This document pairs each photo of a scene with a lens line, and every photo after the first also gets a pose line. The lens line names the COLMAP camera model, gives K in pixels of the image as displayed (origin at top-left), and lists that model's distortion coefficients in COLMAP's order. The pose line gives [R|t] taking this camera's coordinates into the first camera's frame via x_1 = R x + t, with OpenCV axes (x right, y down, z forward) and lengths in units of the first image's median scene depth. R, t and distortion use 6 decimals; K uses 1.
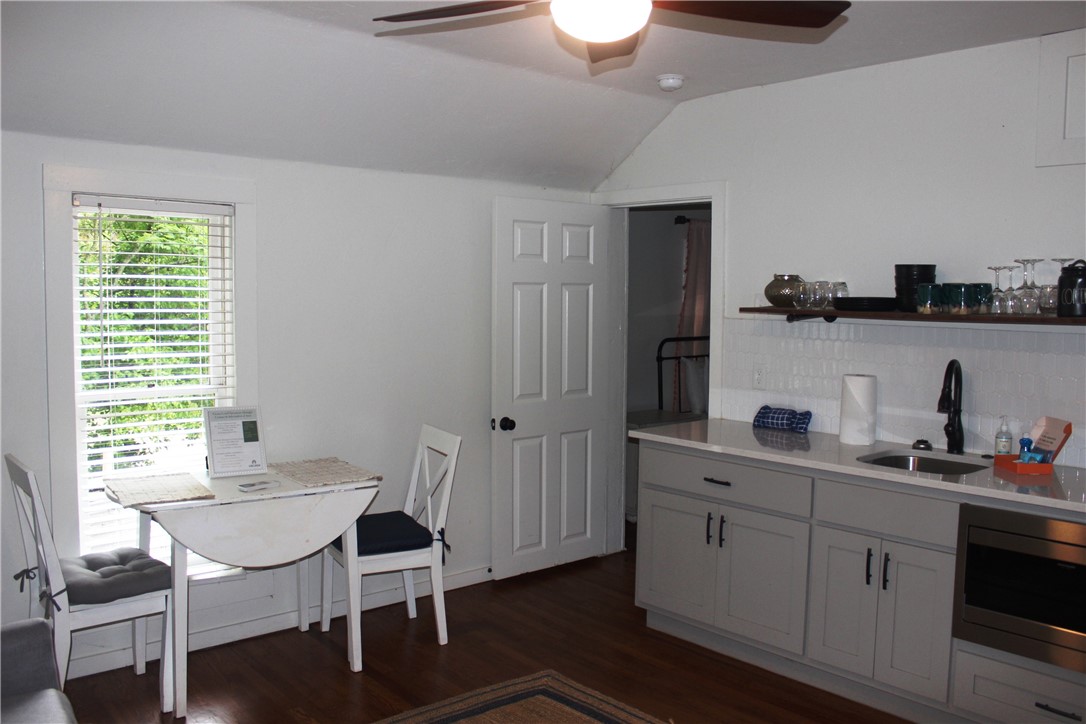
lens RADIAL K [[915.8, 0, 550.0], [0, 915.8, 359.4], [0, 0, 1]] dist [-0.164621, 0.150978]
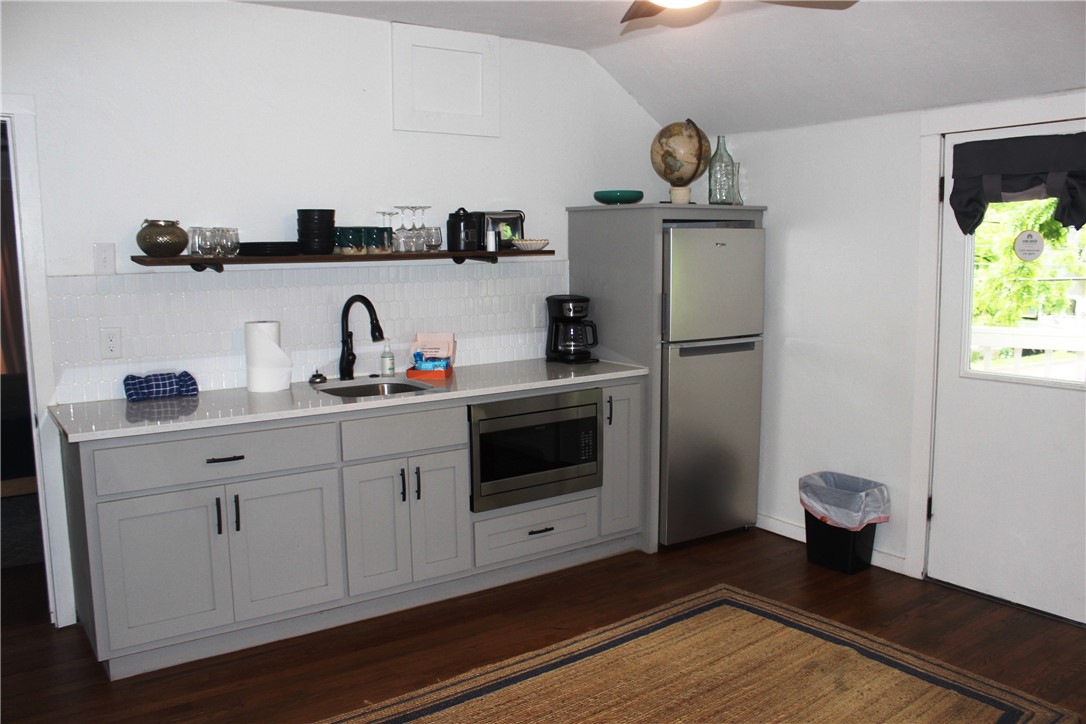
lens RADIAL K [[915.8, 0, 550.0], [0, 915.8, 359.4], [0, 0, 1]] dist [-0.164621, 0.150978]
pose [[0.116195, -0.140146, 0.983289, -0.586685], [0.082480, 0.987937, 0.131062, -0.044534], [-0.989796, 0.065873, 0.126353, 0.557816]]
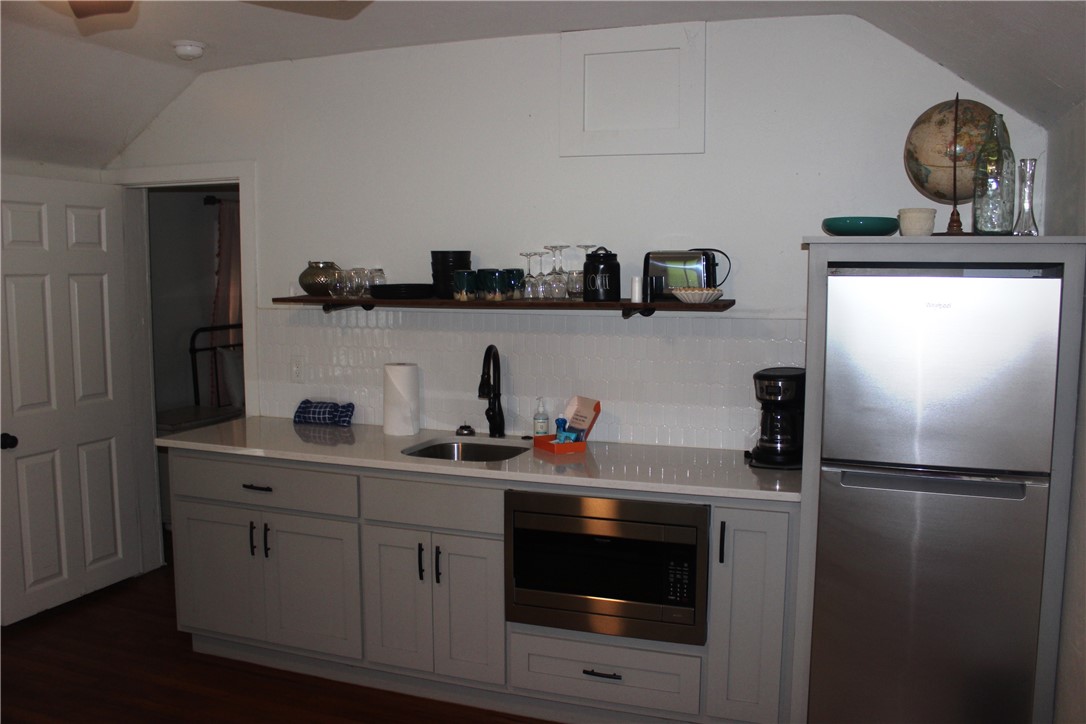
lens RADIAL K [[915.8, 0, 550.0], [0, 915.8, 359.4], [0, 0, 1]] dist [-0.164621, 0.150978]
pose [[0.881796, -0.052907, 0.468654, 0.023206], [0.041165, 0.998530, 0.035272, -0.015526], [-0.469831, -0.011811, 0.882677, 0.048828]]
